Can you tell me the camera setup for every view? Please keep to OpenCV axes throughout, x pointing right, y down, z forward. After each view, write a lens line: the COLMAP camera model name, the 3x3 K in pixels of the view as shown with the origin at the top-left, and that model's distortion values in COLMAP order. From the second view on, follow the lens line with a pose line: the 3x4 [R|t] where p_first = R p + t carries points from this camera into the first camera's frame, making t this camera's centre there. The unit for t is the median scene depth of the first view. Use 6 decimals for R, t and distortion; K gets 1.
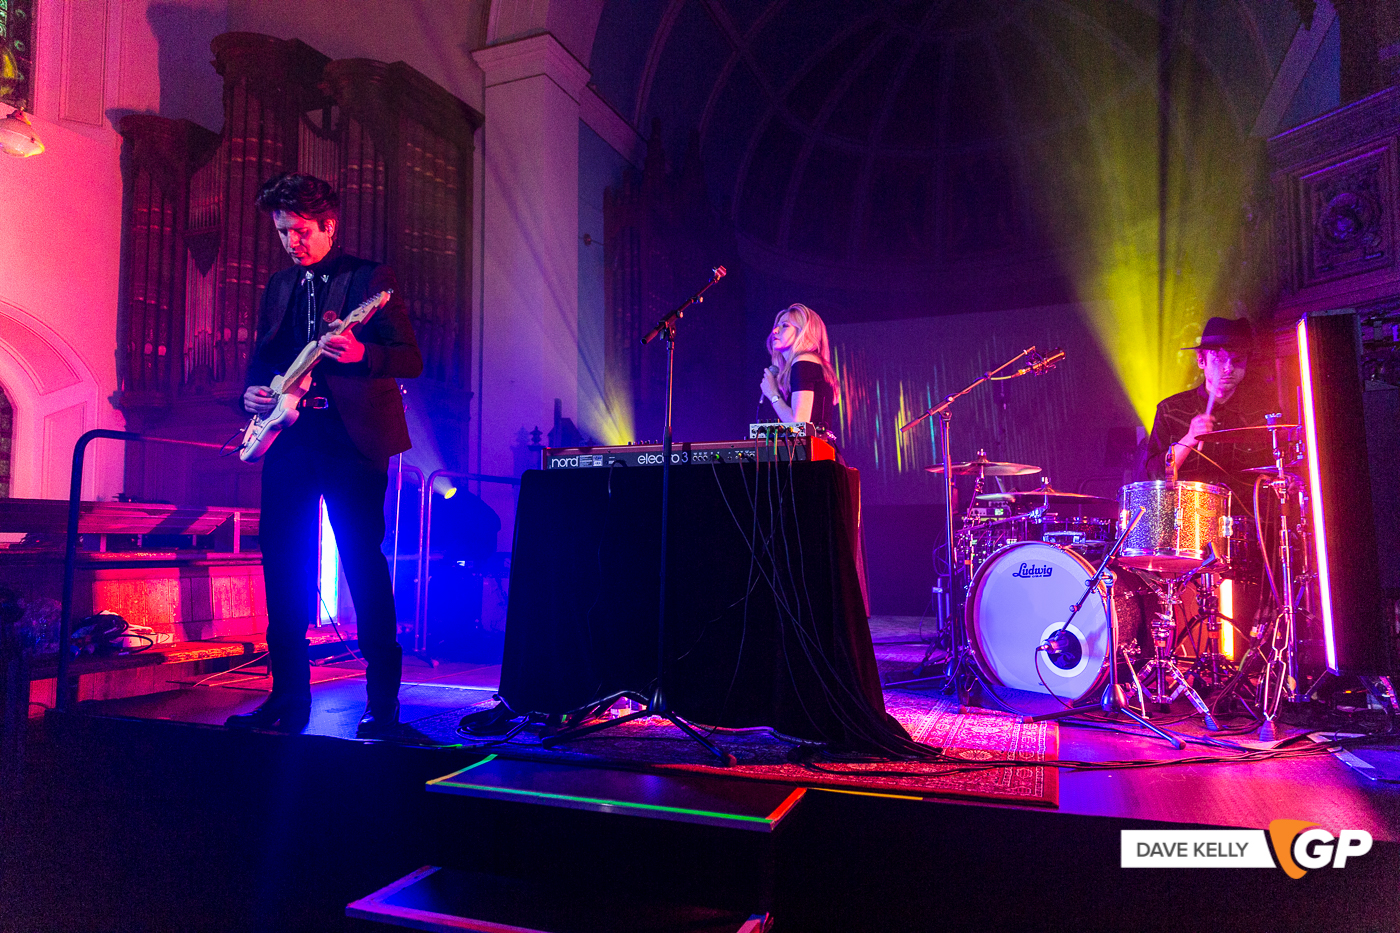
lens RADIAL K [[924.5, 0, 700.0], [0, 924.5, 466.5], [0, 0, 1]] dist [0.011186, -0.000188]
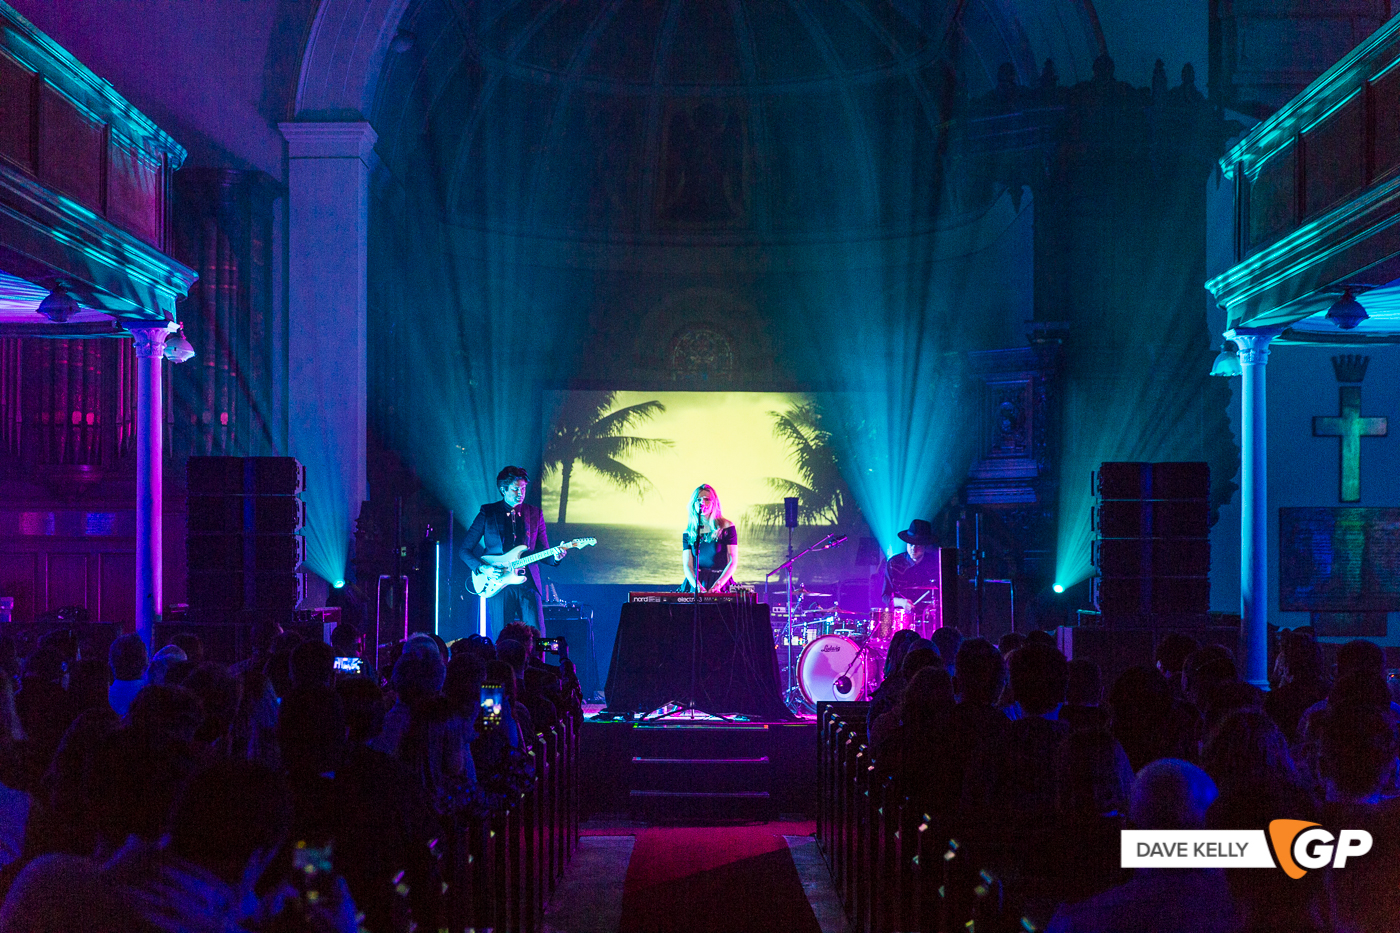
lens RADIAL K [[2688.9, 0, 697.8], [0, 2688.9, 619.1], [0, 0, 1]] dist [-0.007217, -0.316106]
pose [[0.930323, 0.002058, 0.366735, -2.316648], [-0.037556, 0.995262, 0.089686, -0.525051], [-0.364813, -0.097210, 0.925992, -4.860691]]
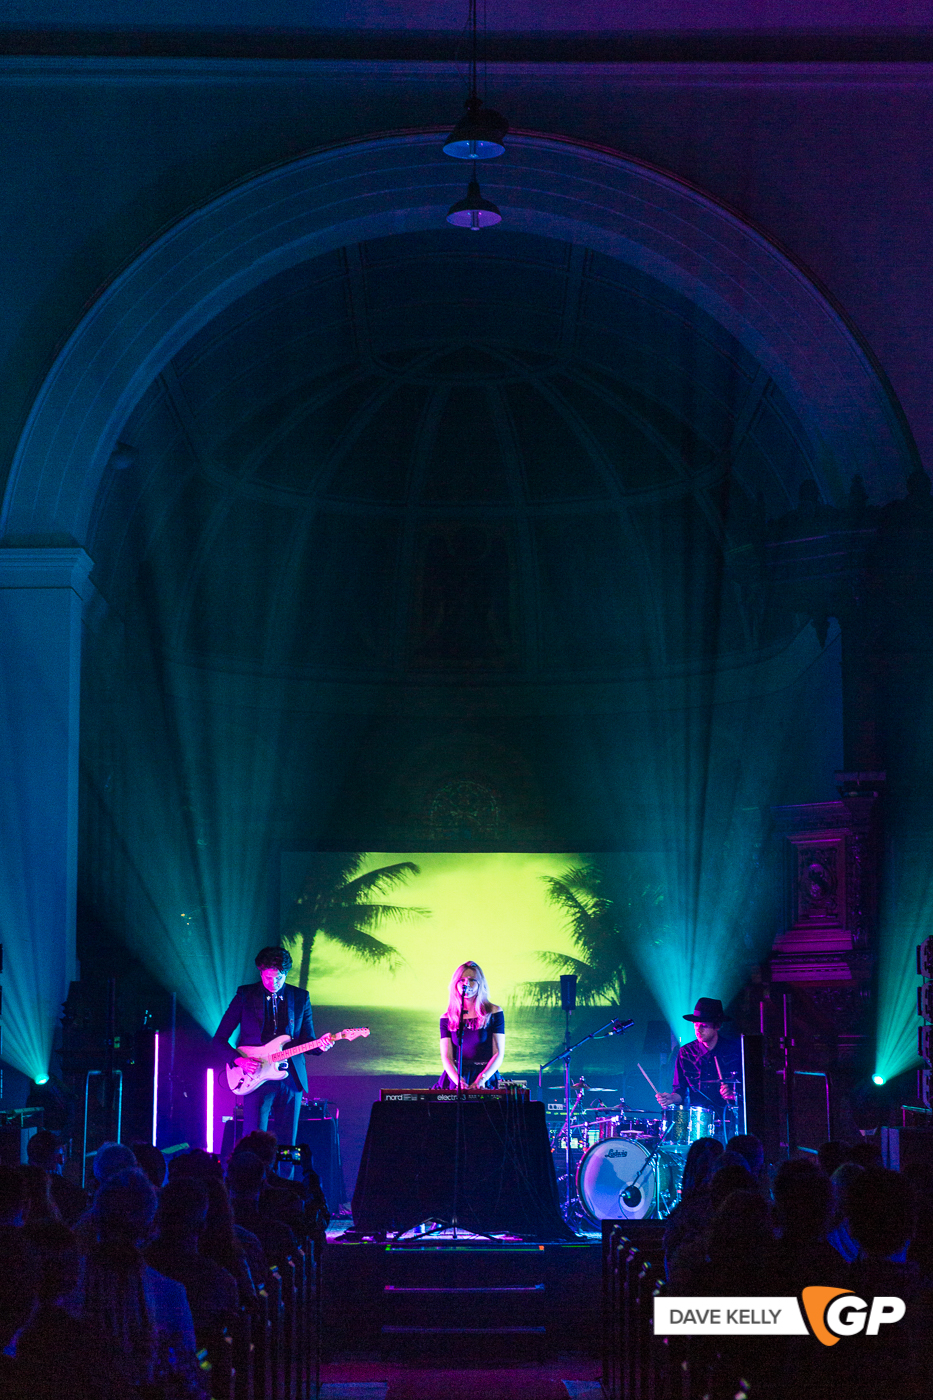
lens RADIAL K [[3027.4, 0, 466.5], [0, 3027.4, 700.0], [0, 0, 1]] dist [-0.060046, 0.128850]
pose [[0.928692, 0.047797, 0.367758, -2.262025], [-0.034484, 0.998493, -0.042692, -0.541800], [-0.369245, 0.026966, 0.928941, -4.676547]]
